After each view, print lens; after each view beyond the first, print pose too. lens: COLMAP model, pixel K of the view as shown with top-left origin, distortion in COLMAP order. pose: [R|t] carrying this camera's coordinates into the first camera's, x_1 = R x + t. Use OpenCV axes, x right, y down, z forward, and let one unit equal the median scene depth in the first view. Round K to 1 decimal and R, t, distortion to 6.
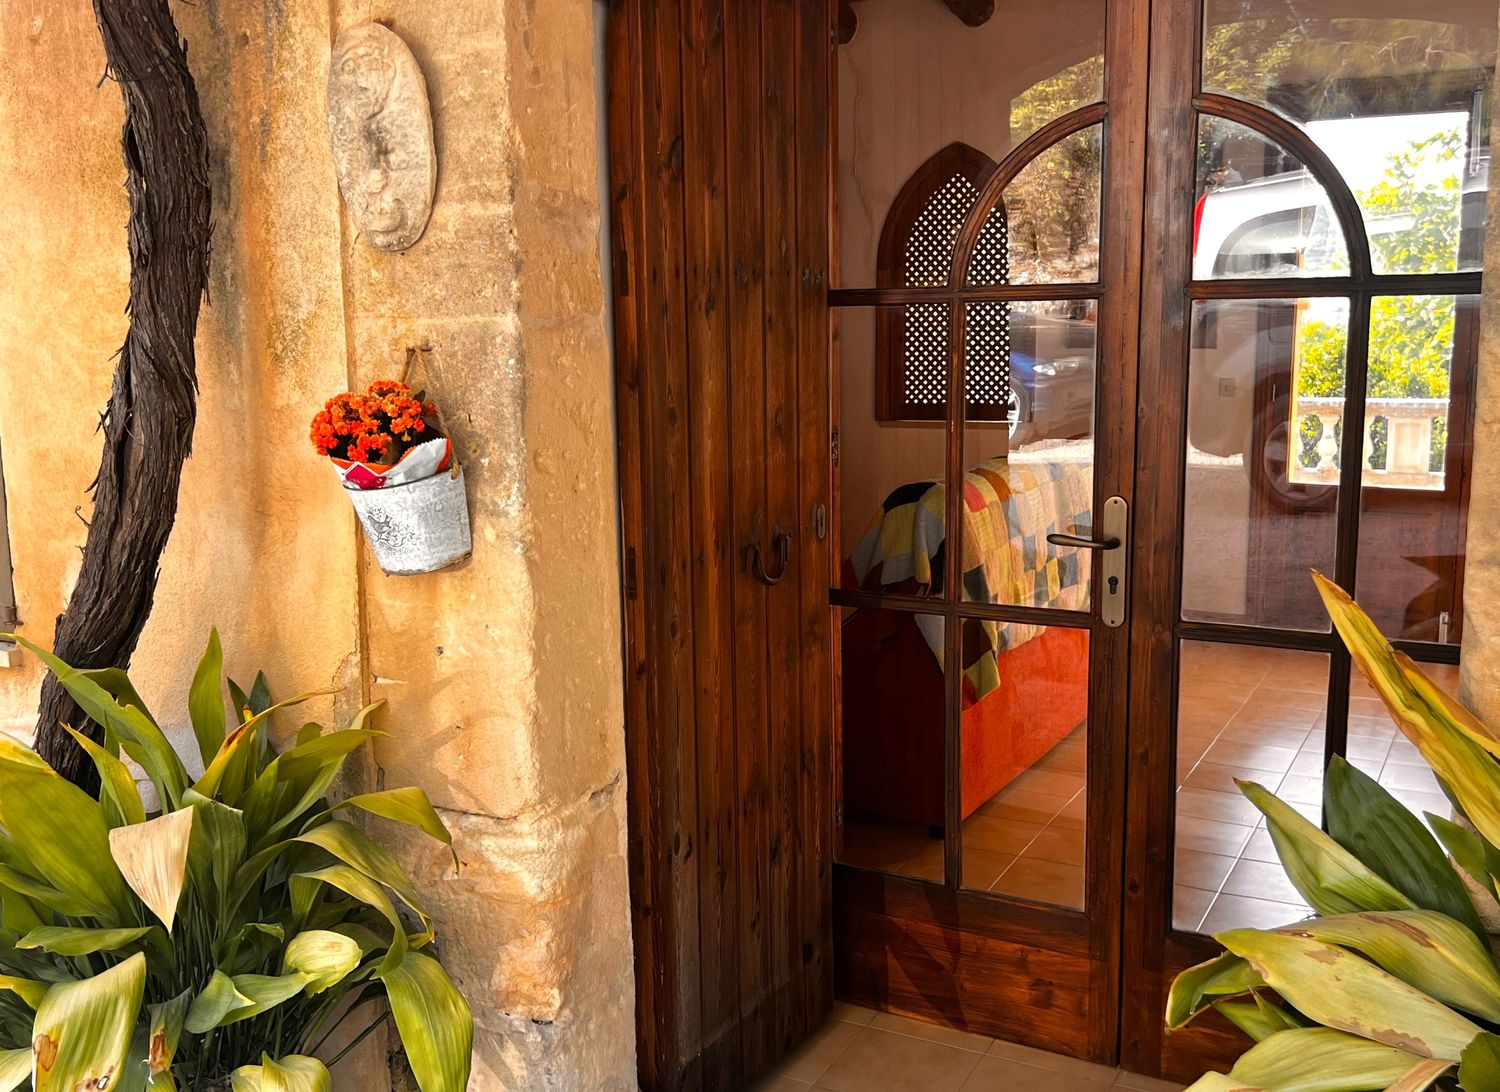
lens RADIAL K [[1572.6, 0, 663.9], [0, 1572.6, 624.5], [0, 0, 1]] dist [0.003713, 0.004719]
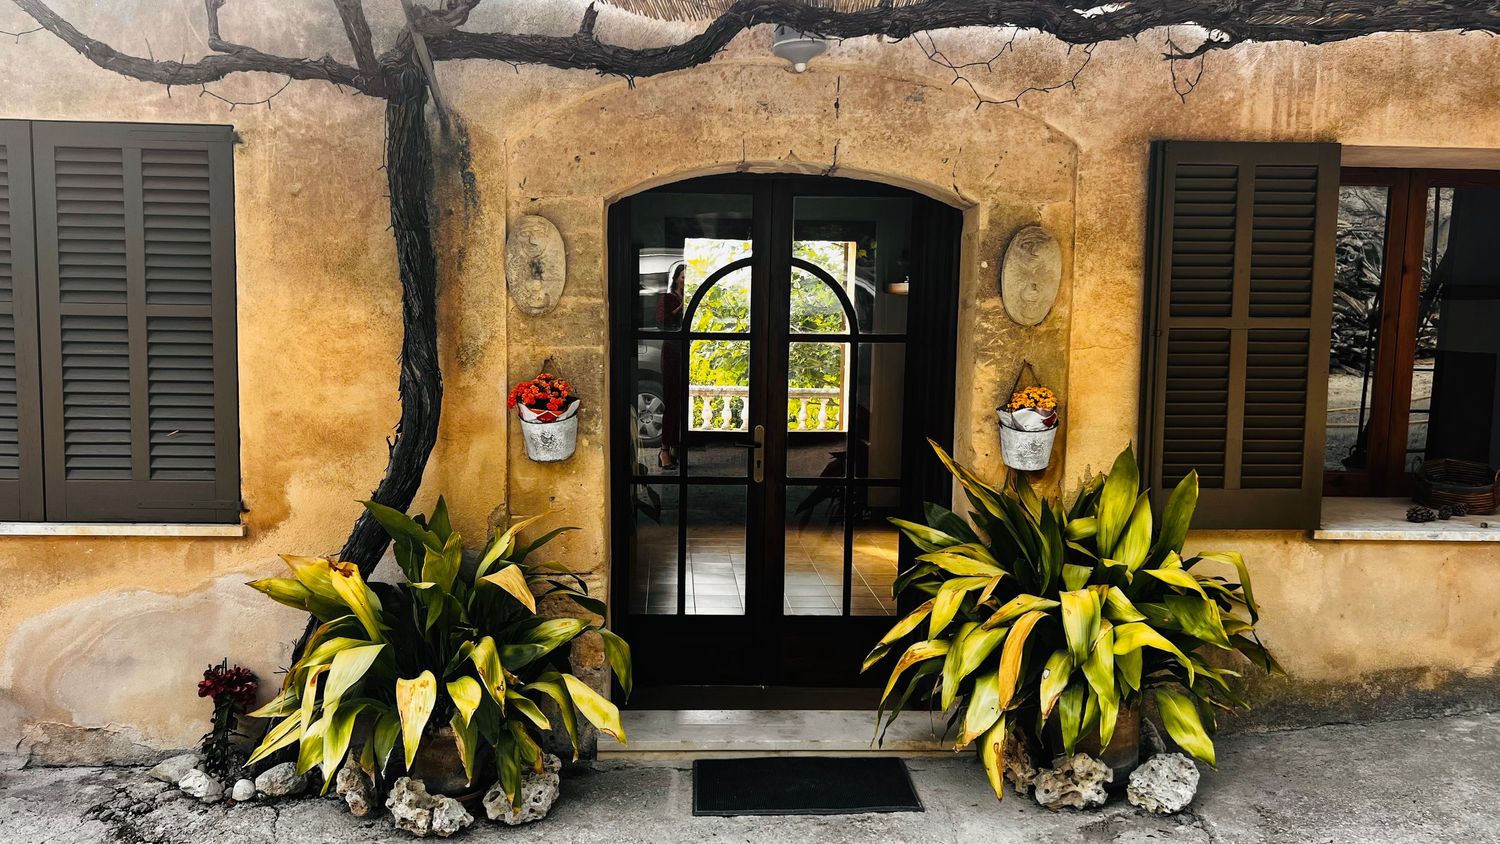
lens RADIAL K [[1164.5, 0, 749.6], [0, 1164.5, 477.8], [0, 0, 1]] dist [0.059977, -0.086458]
pose [[0.828936, -0.047677, 0.557308, -0.833857], [0.085217, 0.995494, -0.041588, 0.080156], [-0.552814, 0.081966, 0.829264, -0.492136]]
